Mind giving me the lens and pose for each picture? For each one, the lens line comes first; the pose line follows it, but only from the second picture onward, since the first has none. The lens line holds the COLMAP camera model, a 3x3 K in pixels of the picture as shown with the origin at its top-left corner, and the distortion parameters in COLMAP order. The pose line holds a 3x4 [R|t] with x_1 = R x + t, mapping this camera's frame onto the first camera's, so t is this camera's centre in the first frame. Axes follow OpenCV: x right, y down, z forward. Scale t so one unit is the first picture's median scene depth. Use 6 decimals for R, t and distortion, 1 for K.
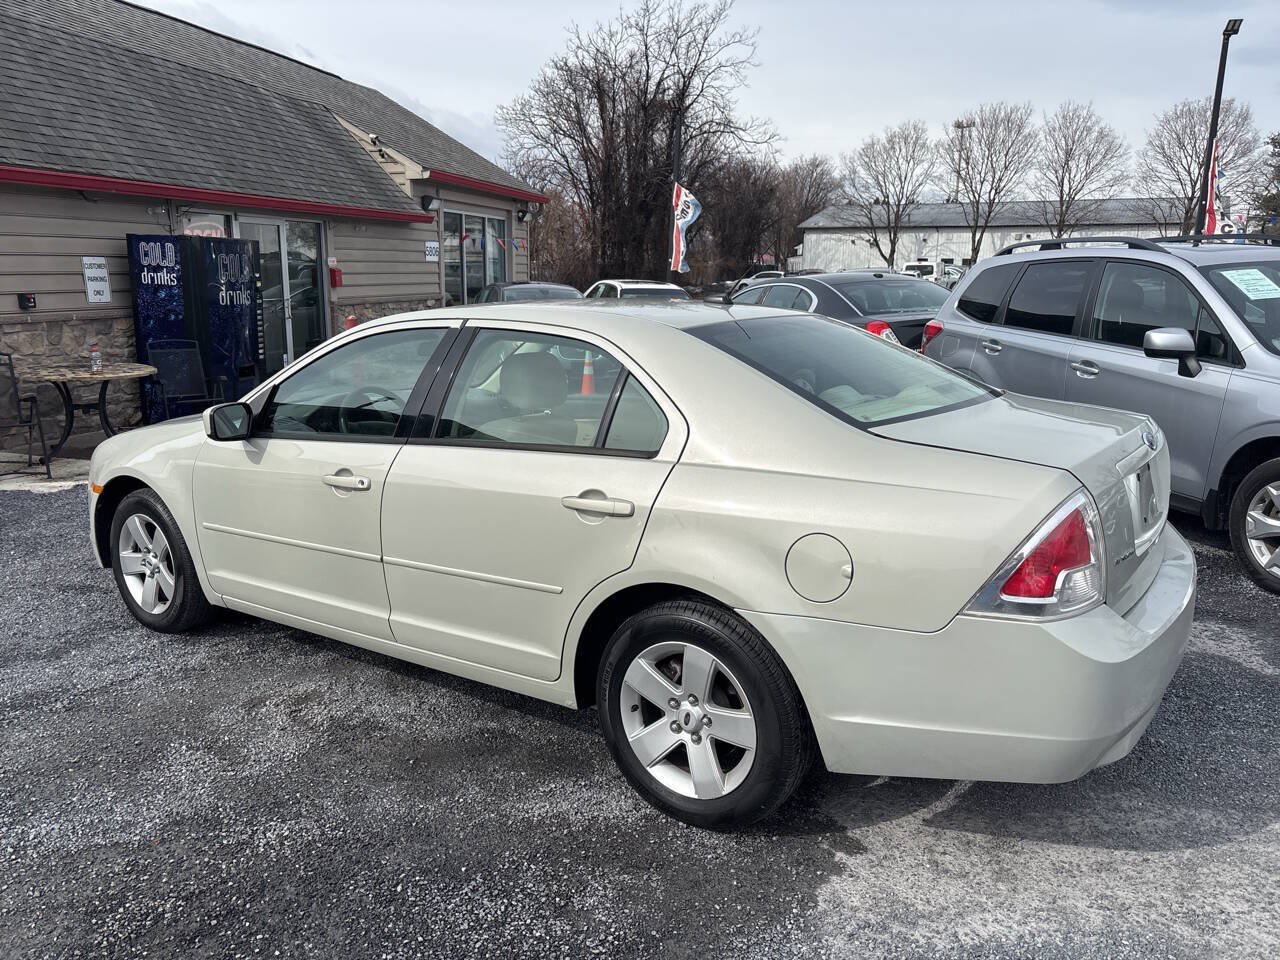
lens RADIAL K [[968.0, 0, 626.9], [0, 968.0, 479.3], [0, 0, 1]] dist [0.050830, -0.077208]
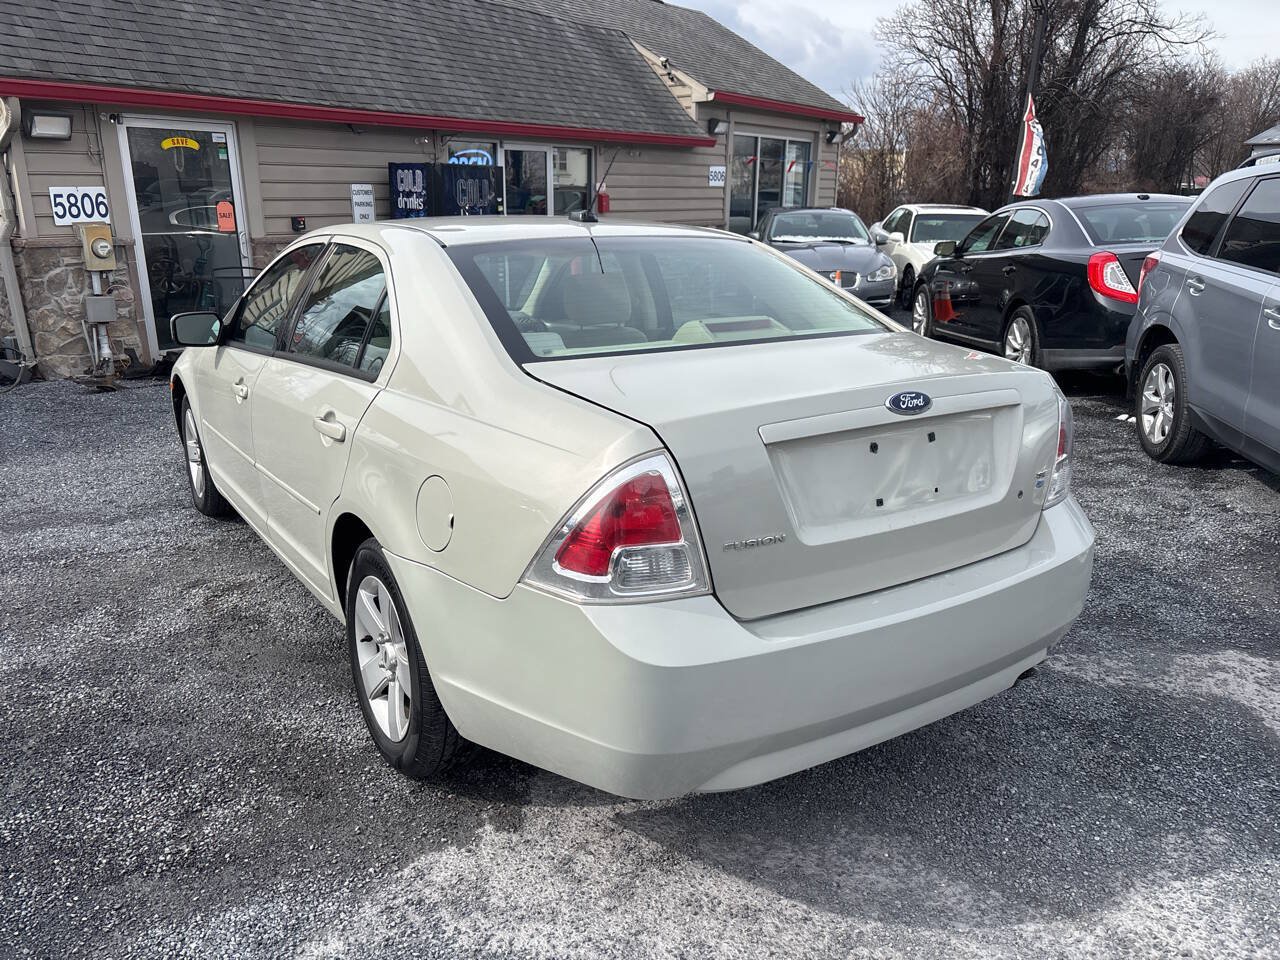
lens RADIAL K [[976.9, 0, 640.0], [0, 976.9, 480.0], [0, 0, 1]] dist [0.004616, -0.007895]
pose [[0.923696, 0.102364, -0.369199, 0.162407], [-0.076911, 0.993573, 0.083053, -0.006598], [0.375327, -0.048321, 0.925632, 0.053394]]
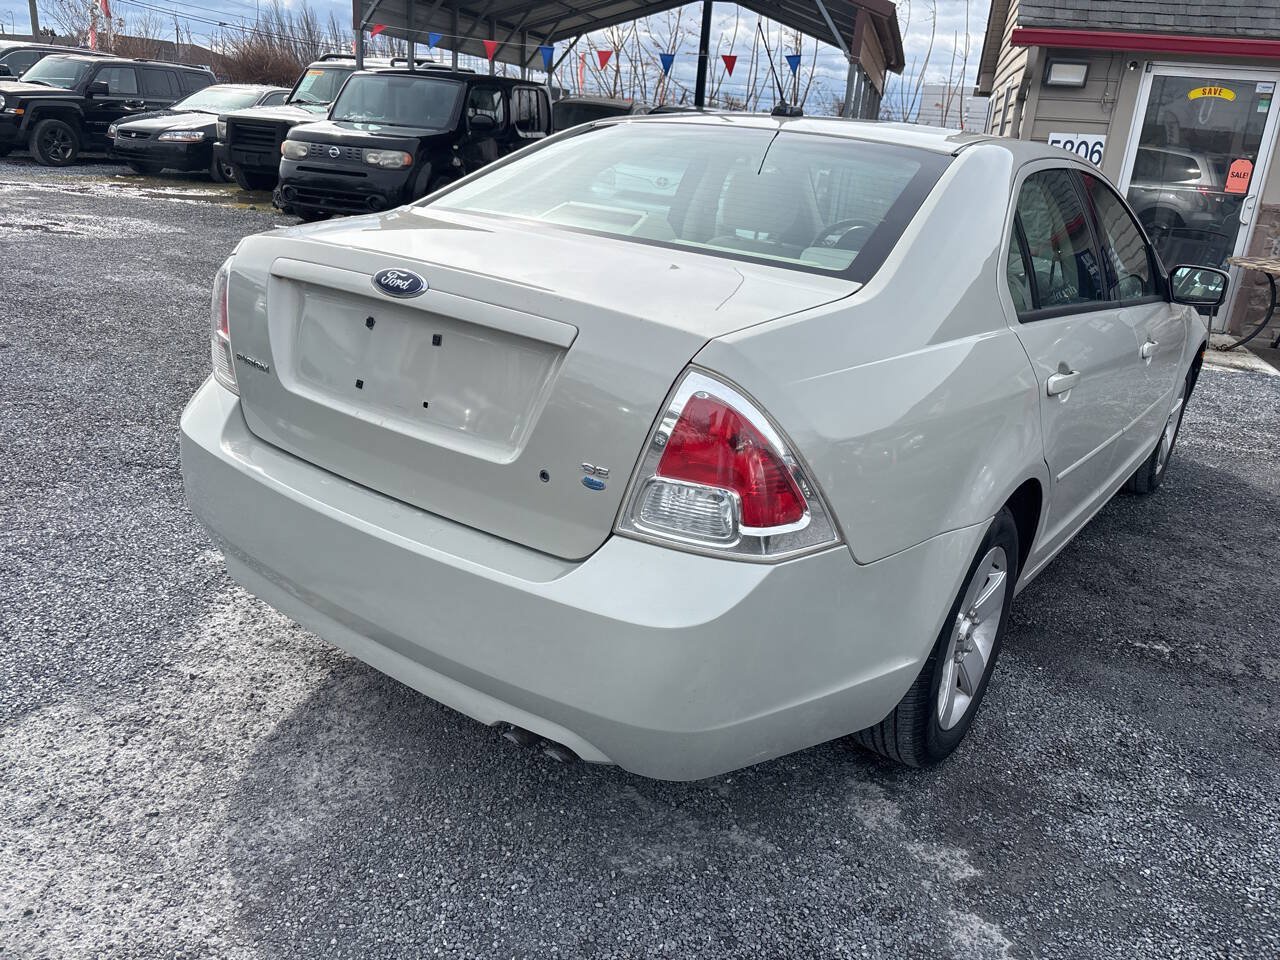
lens RADIAL K [[976.9, 0, 640.0], [0, 976.9, 480.0], [0, 0, 1]] dist [0.004616, -0.007895]
pose [[-0.040909, 0.330324, -0.942981, 0.306123], [-0.276343, 0.903216, 0.328383, -0.046033], [0.960188, 0.274020, 0.054333, 0.301513]]
